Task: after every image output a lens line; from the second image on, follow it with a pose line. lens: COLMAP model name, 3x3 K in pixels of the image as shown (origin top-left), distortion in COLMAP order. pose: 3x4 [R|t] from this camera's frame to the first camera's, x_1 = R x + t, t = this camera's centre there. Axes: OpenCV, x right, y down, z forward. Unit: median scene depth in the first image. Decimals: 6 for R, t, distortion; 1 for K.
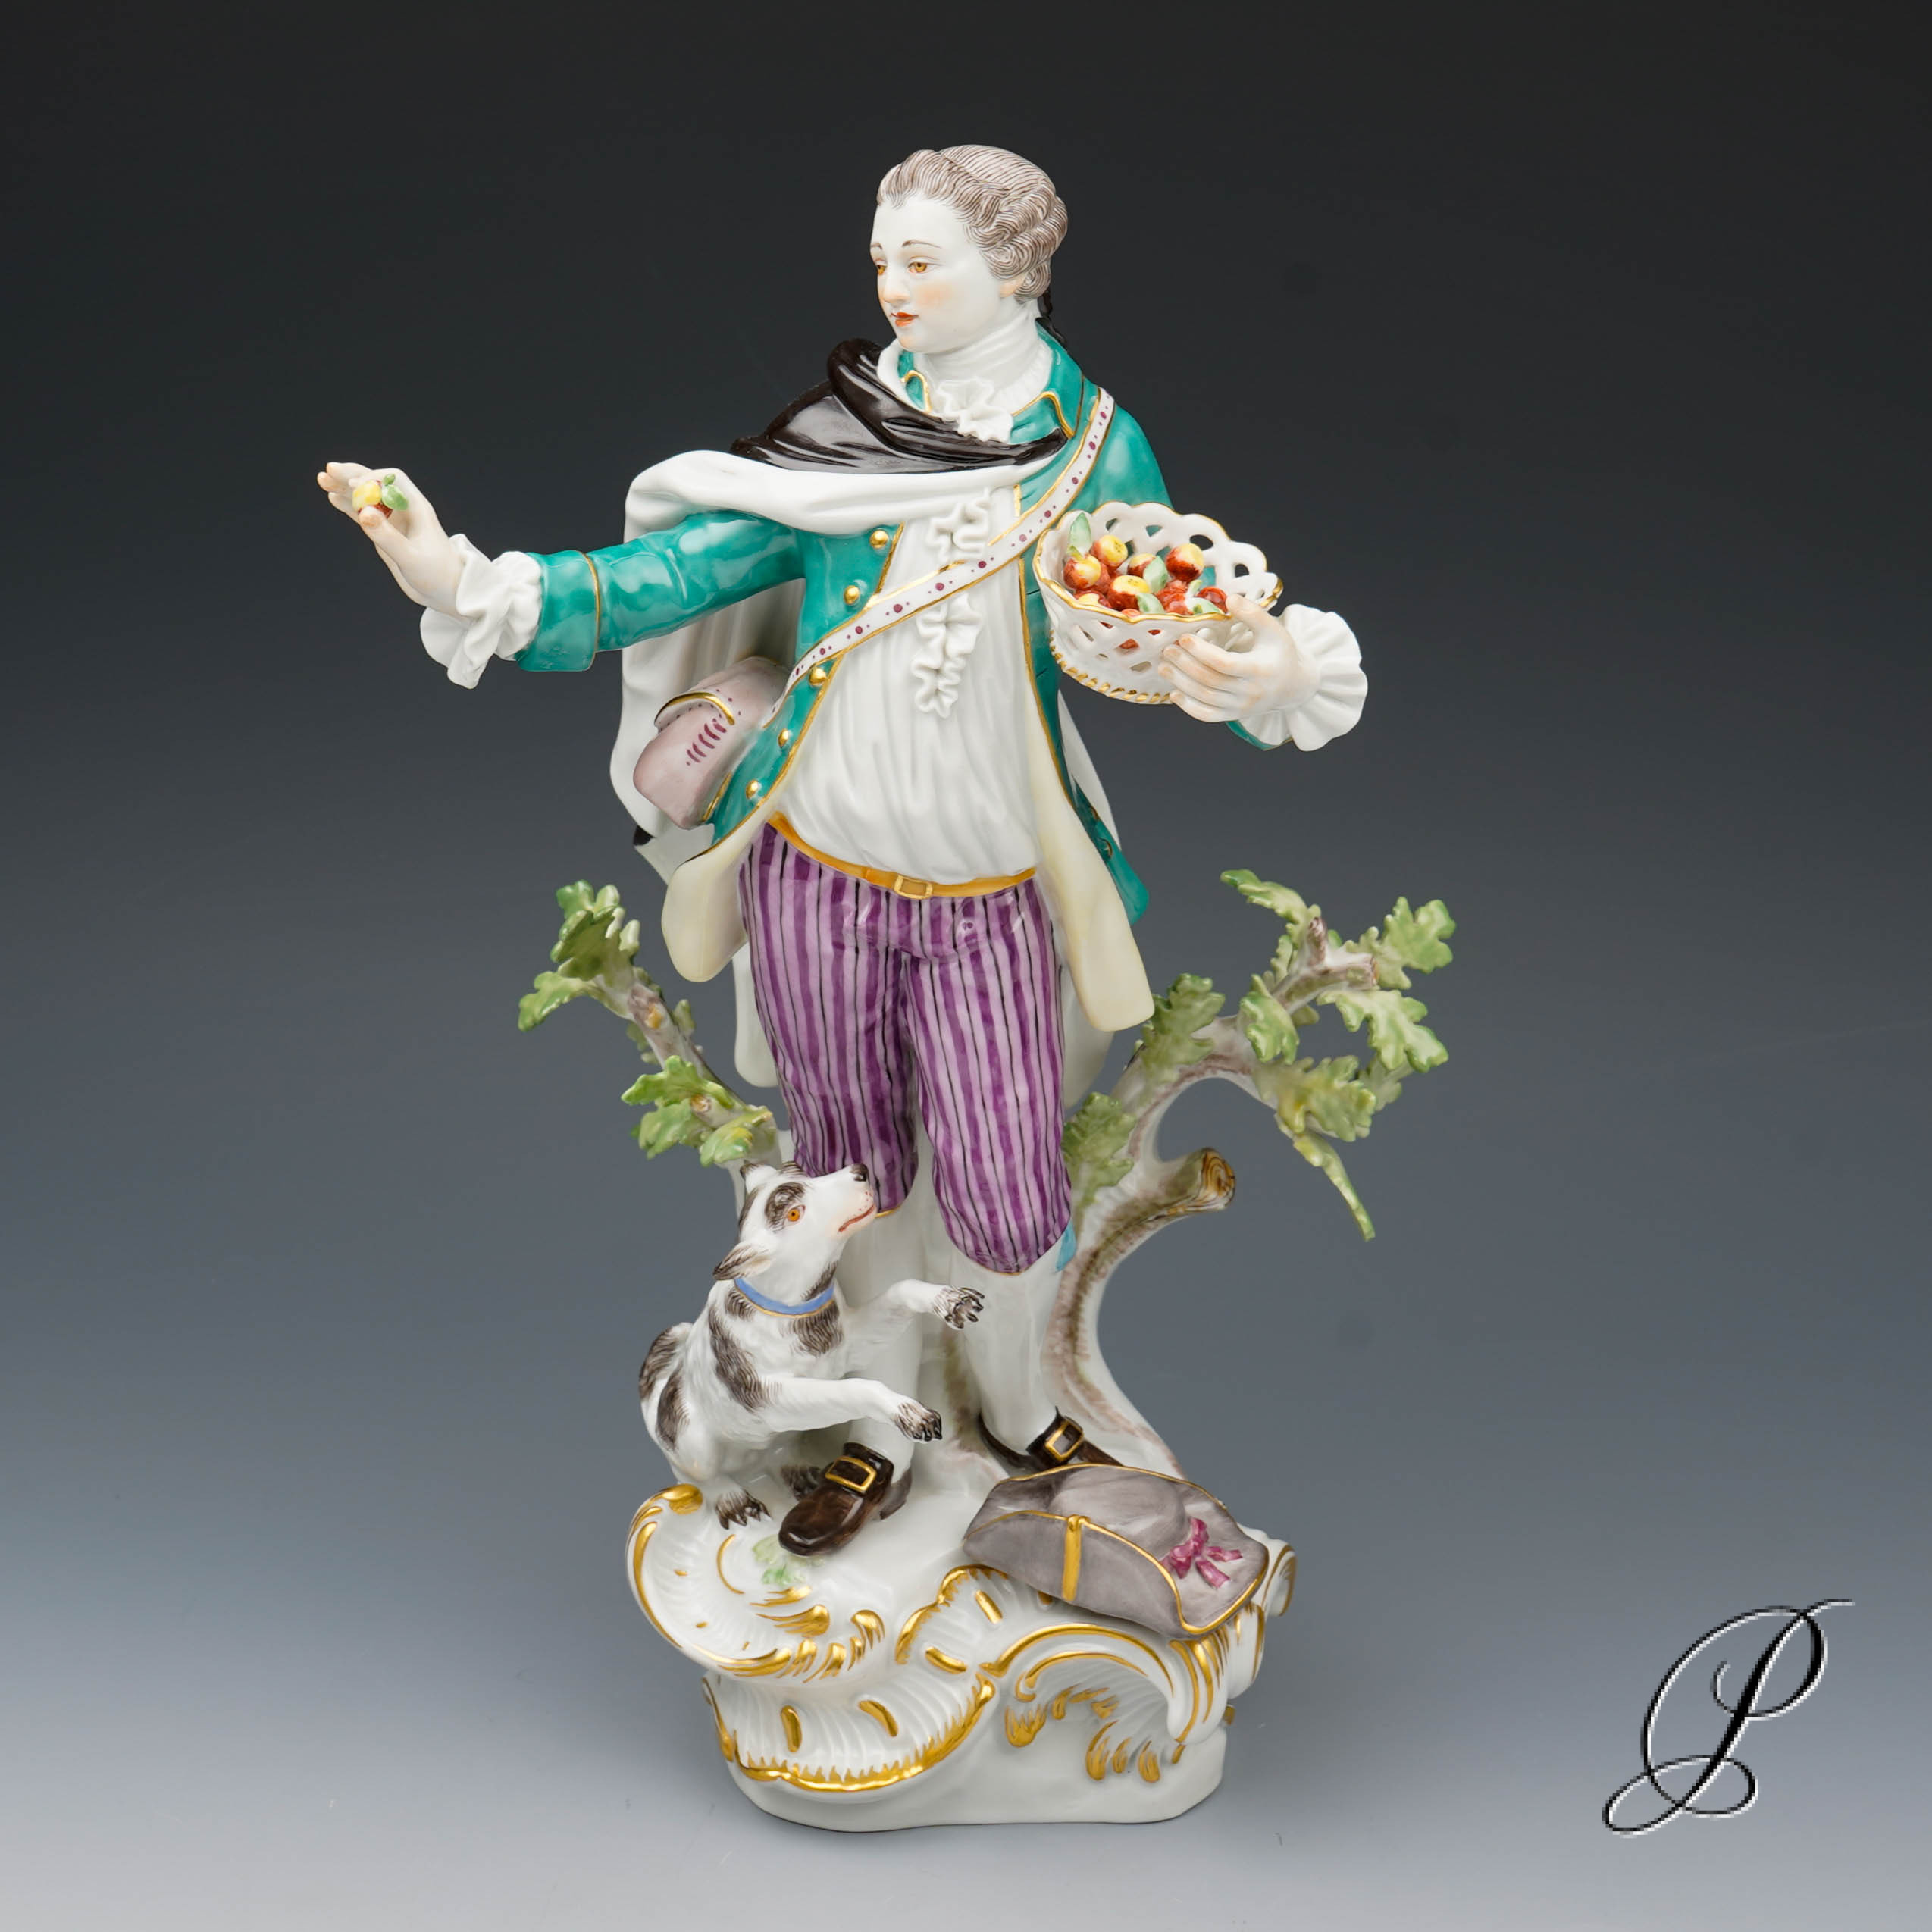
lens RADIAL K [[3812.9, 0, 967.1], [0, 3812.9, 718.1], [0, 0, 1]] dist [-0.013767, -0.045948]
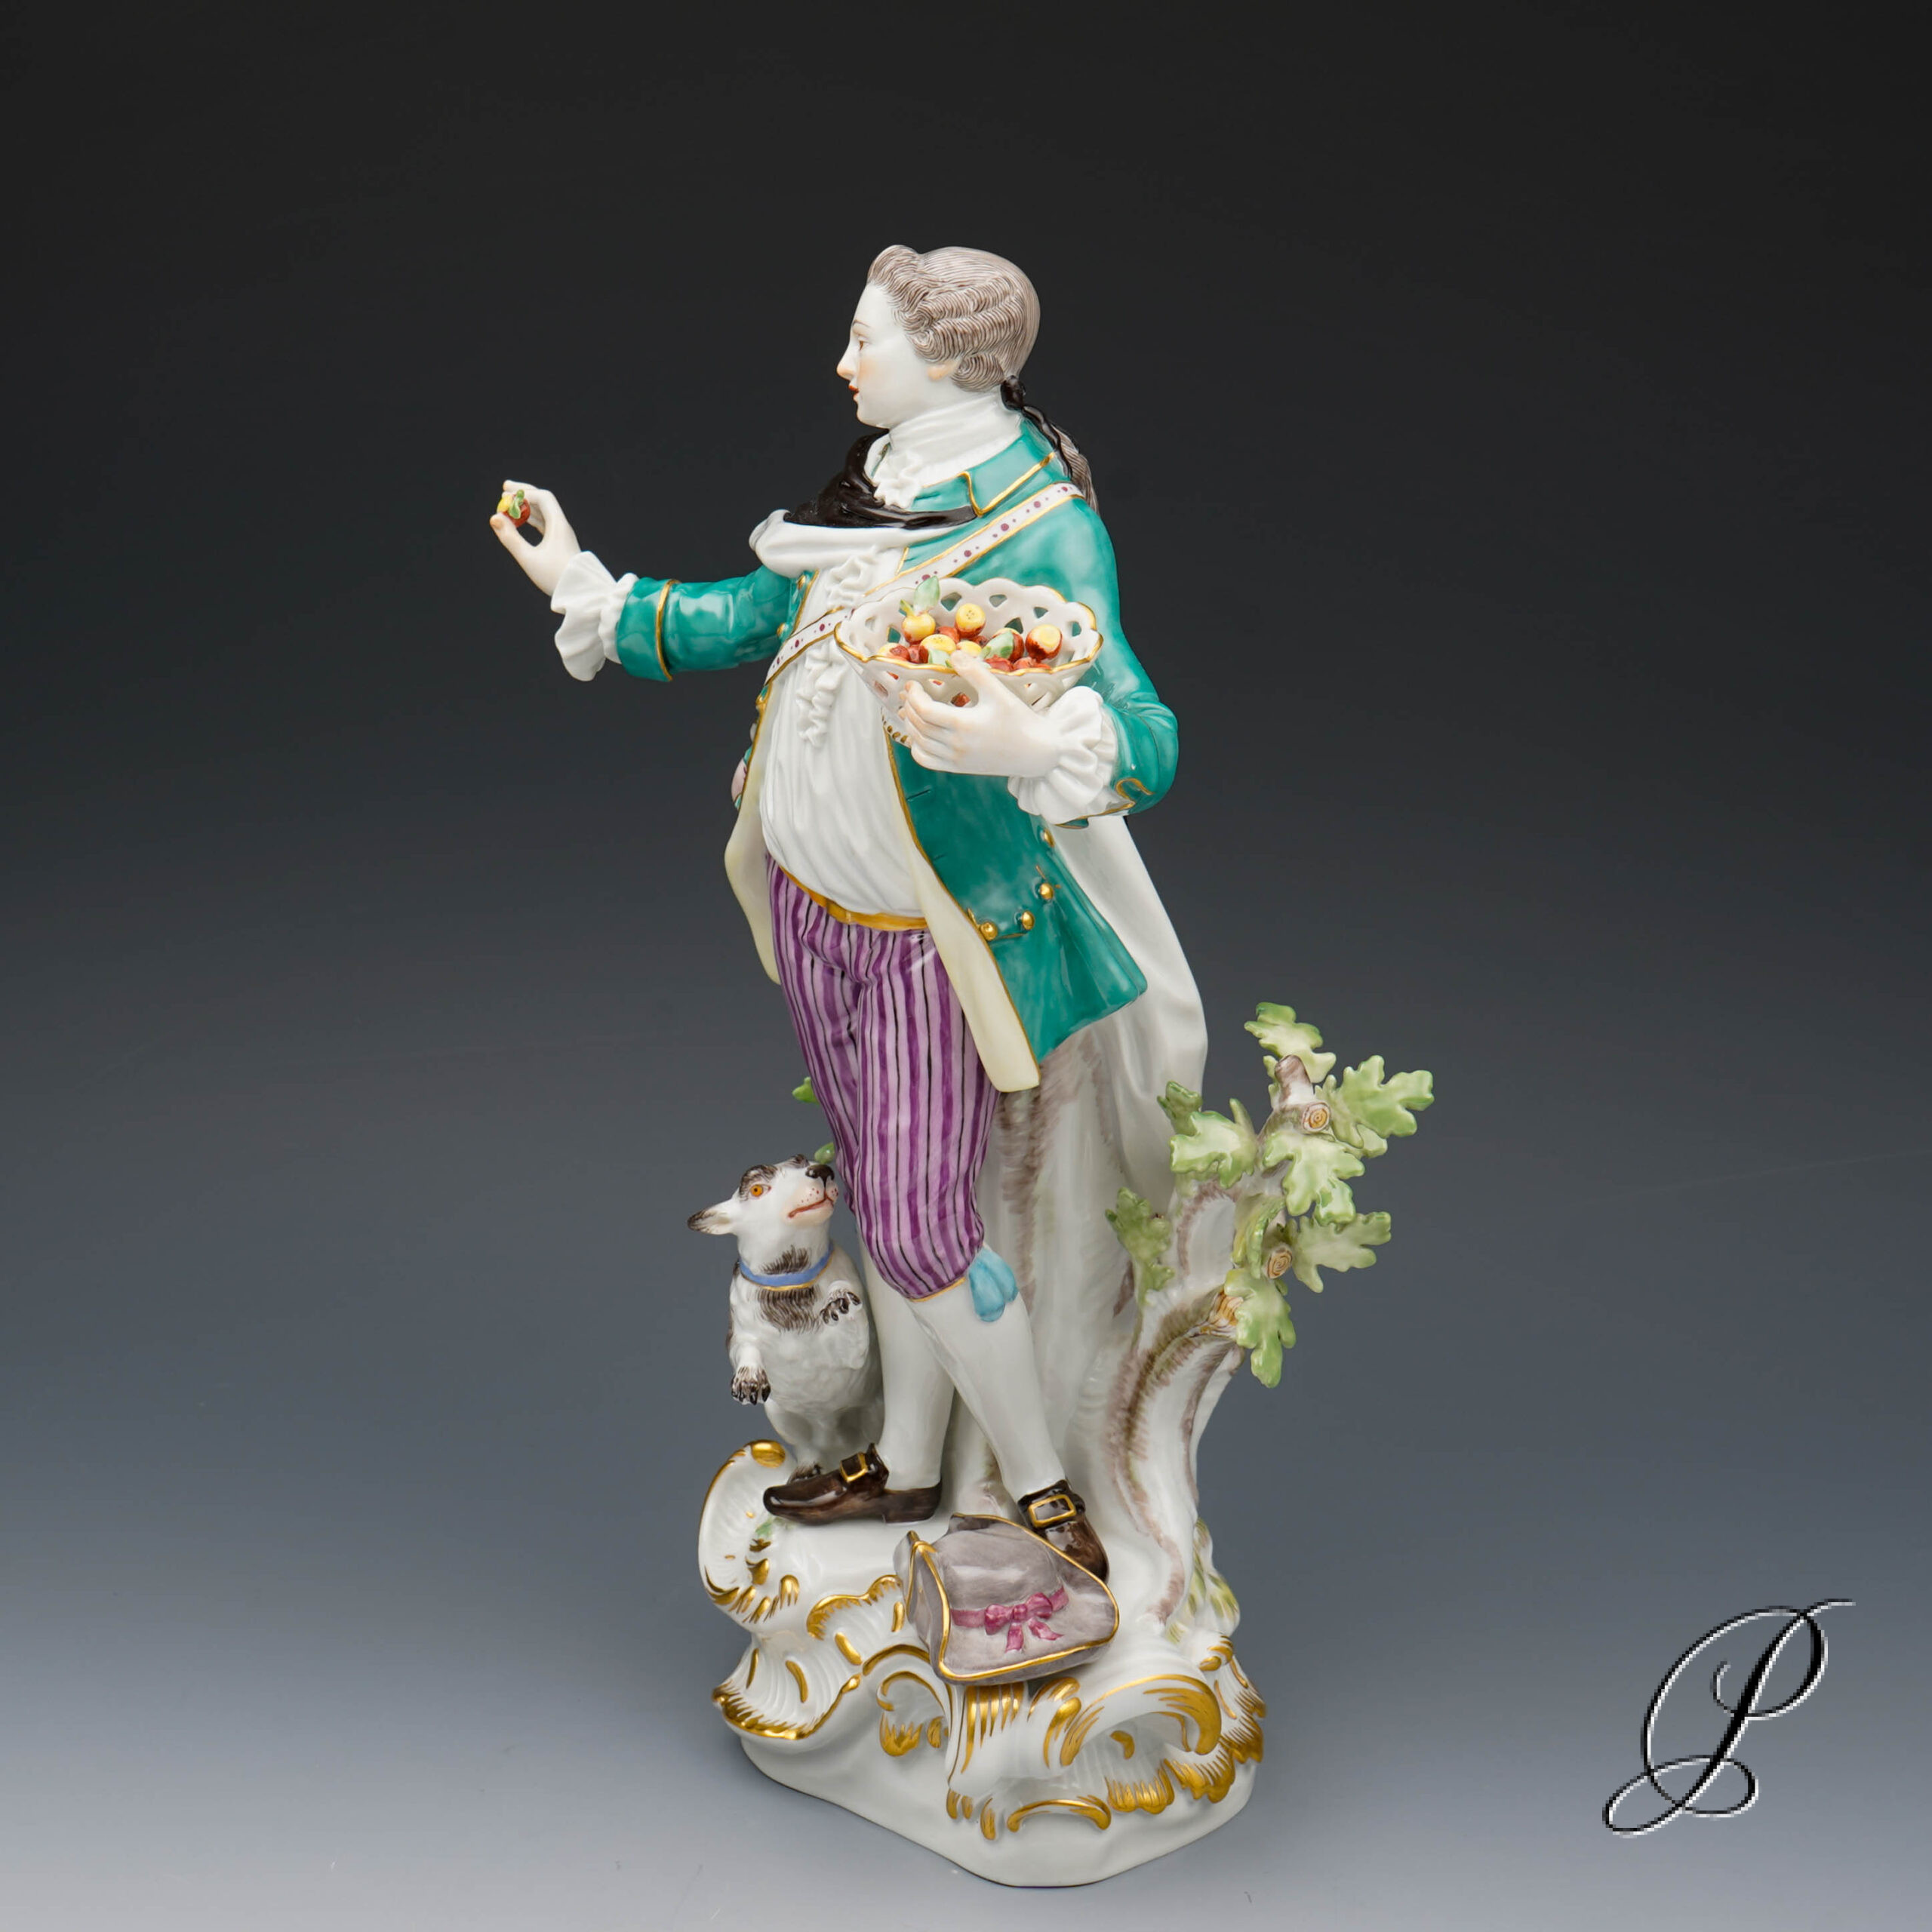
lens RADIAL K [[3322.1, 0, 795.9], [0, 3322.1, 863.9], [0, 0, 1]] dist [0.005637, -0.020180]
pose [[0.670370, 0.151590, -0.726378, 0.683783], [-0.215135, 0.976570, 0.005256, 0.028828], [0.710156, 0.152746, 0.687276, 0.325657]]
